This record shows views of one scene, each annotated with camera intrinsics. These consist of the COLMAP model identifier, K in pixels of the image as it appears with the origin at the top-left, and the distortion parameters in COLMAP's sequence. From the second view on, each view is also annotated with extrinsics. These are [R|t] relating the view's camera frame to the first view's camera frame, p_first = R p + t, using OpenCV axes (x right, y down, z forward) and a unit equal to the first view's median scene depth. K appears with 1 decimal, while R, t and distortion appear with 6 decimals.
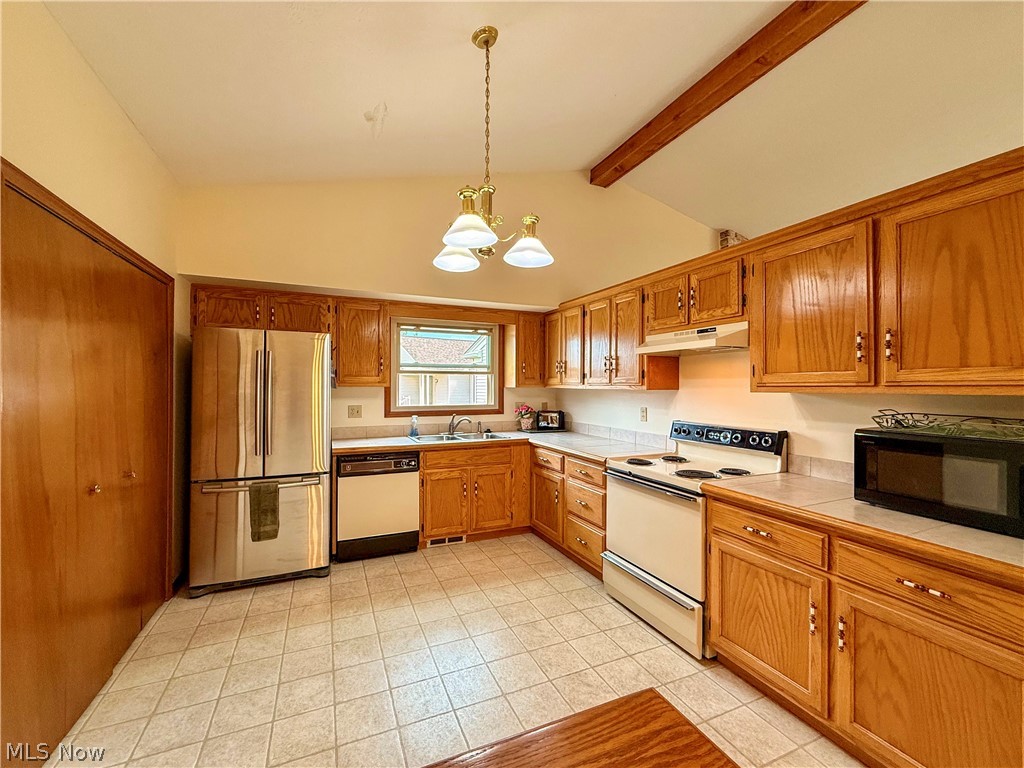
lens RADIAL K [[412.6, 0, 499.1], [0, 412.6, 386.9], [0, 0, 1]] dist [0.001299, -0.001241]
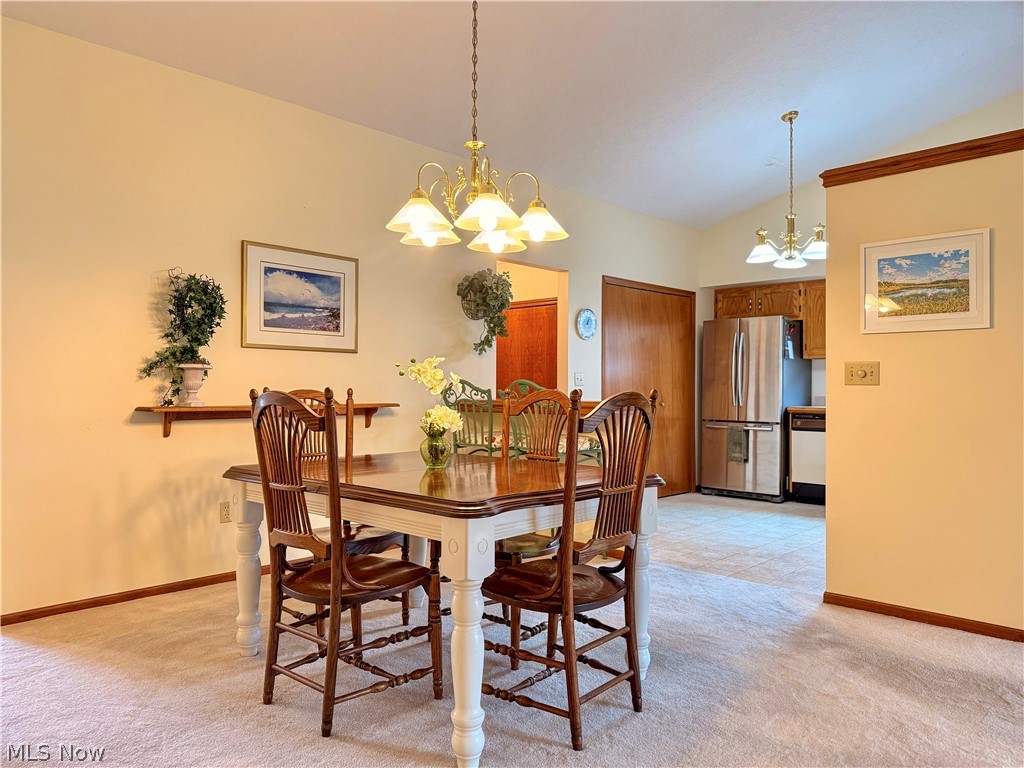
lens RADIAL K [[713.0, 0, 517.6], [0, 713.0, 384.5], [0, 0, 1]] dist [0.056218, -0.071407]
pose [[0.393549, -0.000738, -0.919303, 1.210958], [-0.010347, 0.999933, -0.005232, 0.097167], [0.919246, 0.011571, 0.393515, -0.576559]]
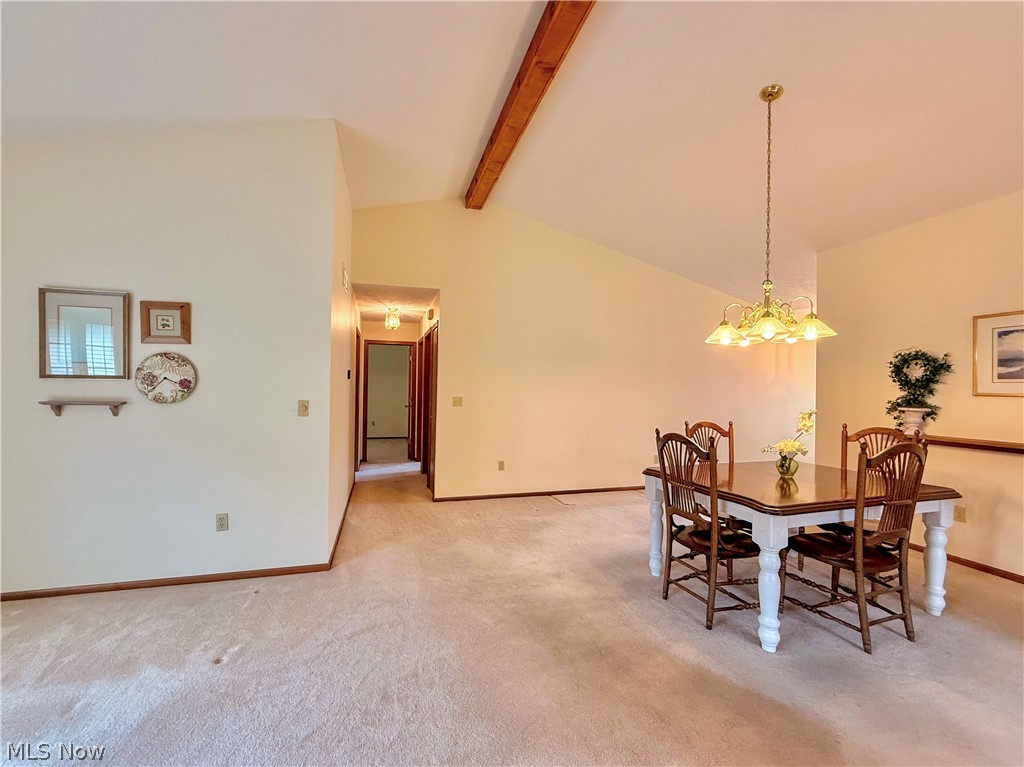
lens RADIAL K [[412.6, 0, 502.9], [0, 412.6, 385.3], [0, 0, 1]] dist [0.001299, -0.001241]
pose [[-0.994460, -0.007948, 0.104818, 0.887573], [-0.008278, 0.999962, -0.002710, 0.022179], [-0.104793, -0.003562, -0.994488, 0.493945]]
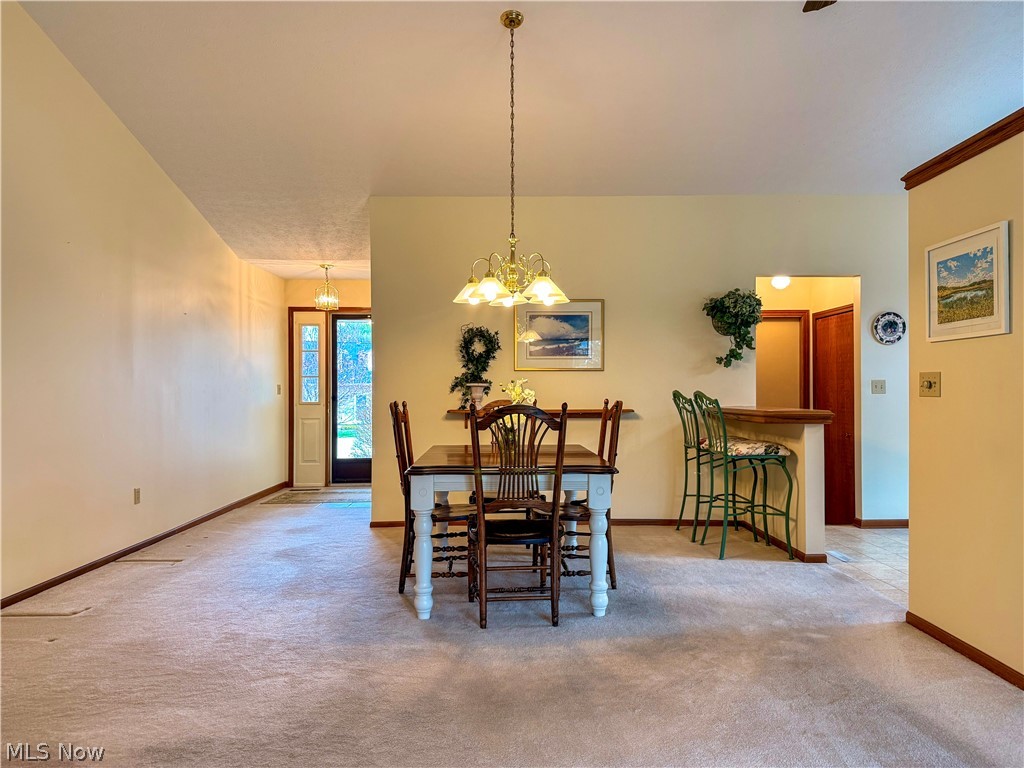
lens RADIAL K [[713.0, 0, 509.9], [0, 713.0, 384.3], [0, 0, 1]] dist [0.056218, -0.071407]
pose [[-0.375113, -0.004712, -0.926967, 1.568286], [0.000213, 0.999987, -0.005169, 0.076131], [0.926979, -0.002136, -0.375107, 0.118538]]
